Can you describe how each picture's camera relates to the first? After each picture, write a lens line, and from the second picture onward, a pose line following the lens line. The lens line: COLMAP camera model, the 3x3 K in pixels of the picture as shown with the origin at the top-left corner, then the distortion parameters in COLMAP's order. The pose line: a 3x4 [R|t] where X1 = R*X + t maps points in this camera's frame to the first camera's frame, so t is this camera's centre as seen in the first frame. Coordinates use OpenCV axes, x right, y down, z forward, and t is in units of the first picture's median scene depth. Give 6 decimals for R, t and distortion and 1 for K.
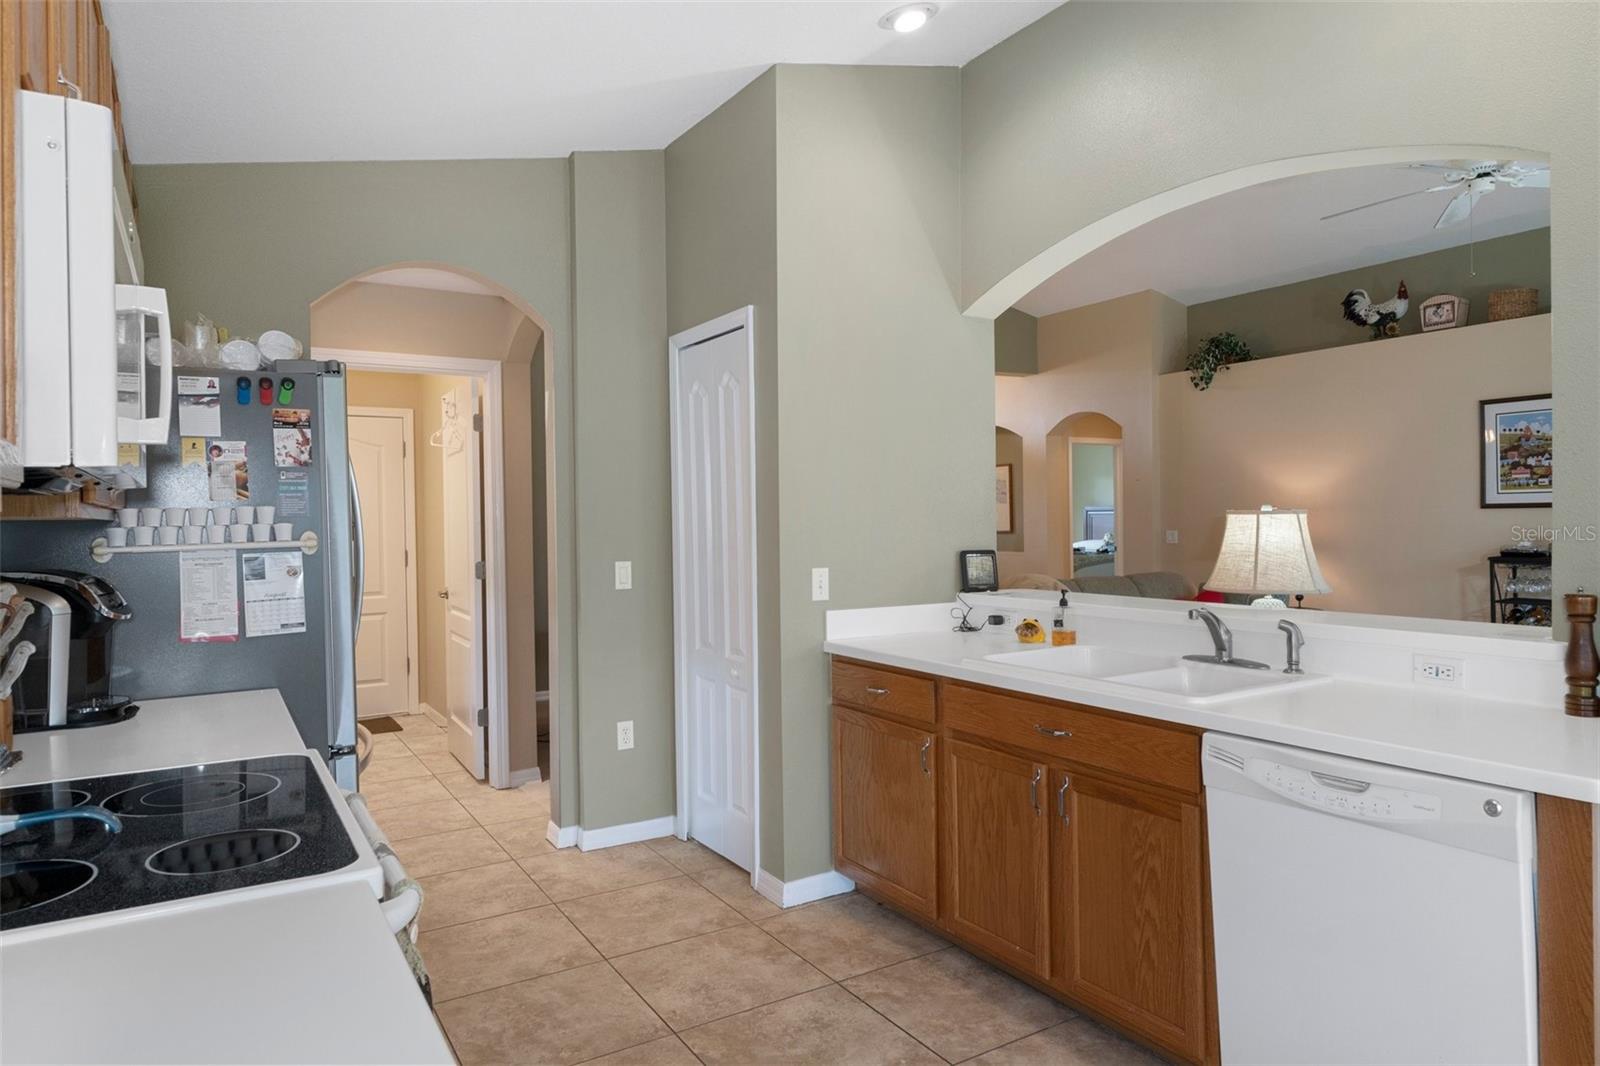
lens RADIAL K [[941.4, 0, 868.9], [0, 941.4, 530.7], [0, 0, 1]] dist [-0.001919, -0.000479]
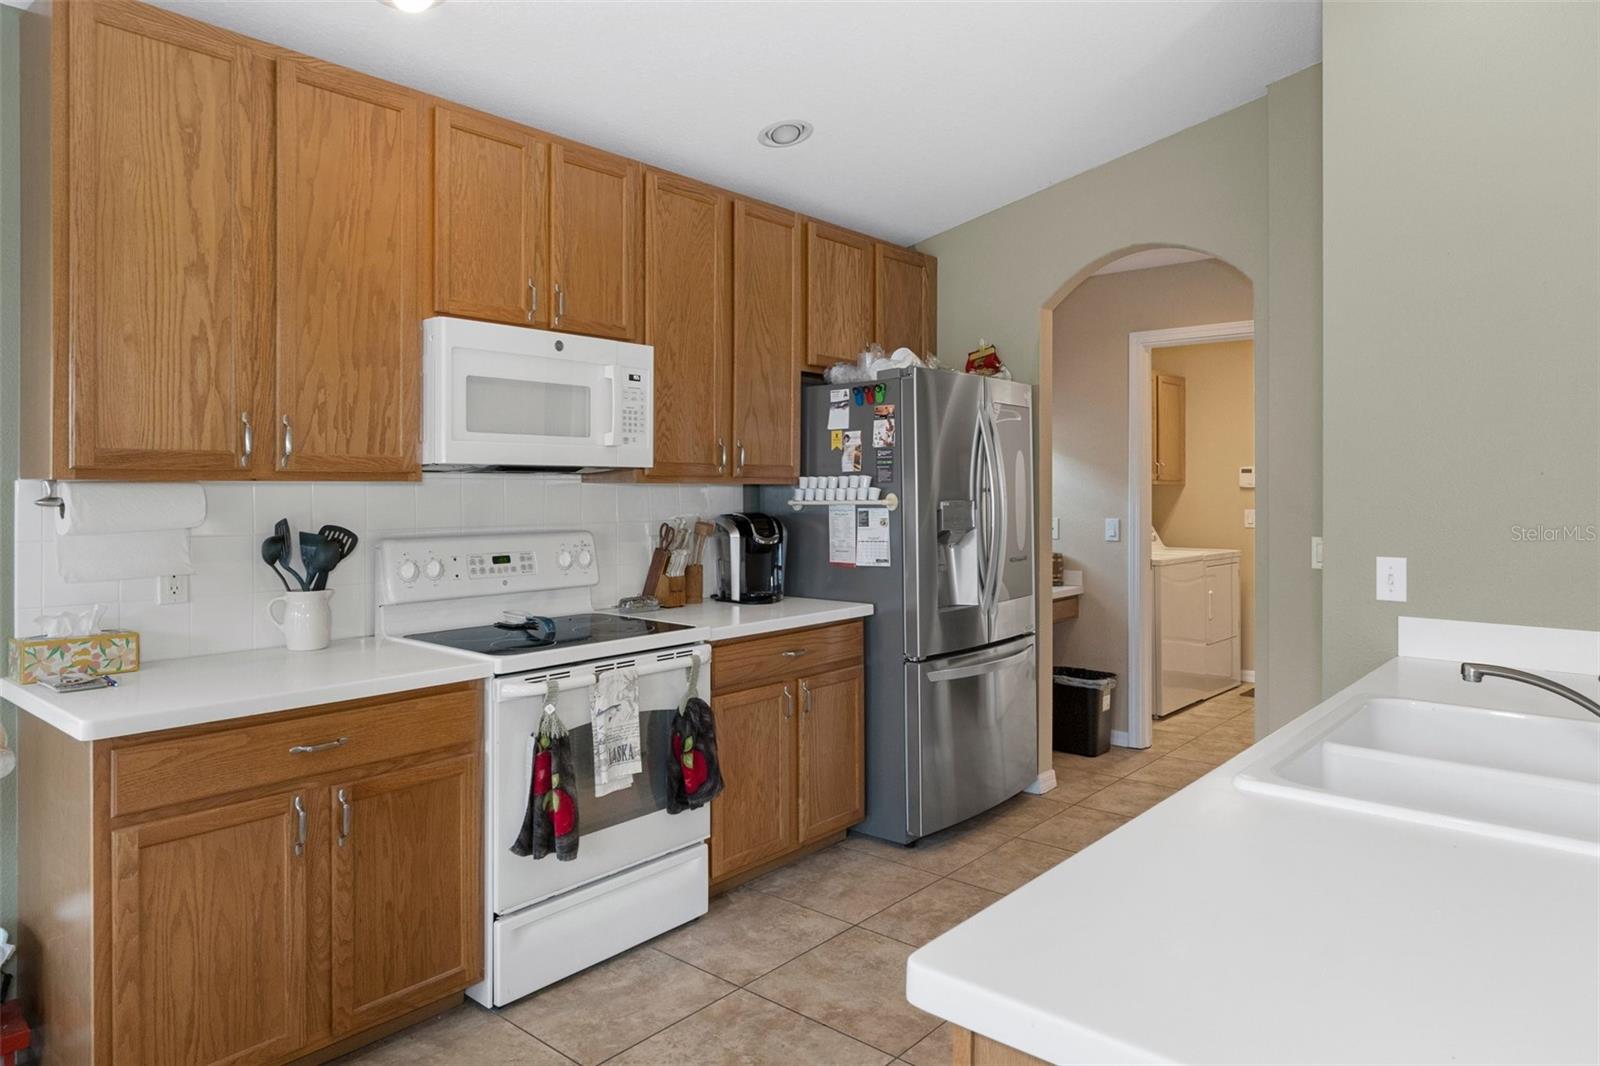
lens RADIAL K [[995.2, 0, 797.3], [0, 995.2, 484.3], [0, 0, 1]] dist [0.003147, 0.000131]
pose [[0.300236, 0.012048, -0.953789, 0.762869], [-0.015976, 0.999843, 0.007601, -0.022109], [0.953731, 0.012955, 0.300381, 0.440585]]
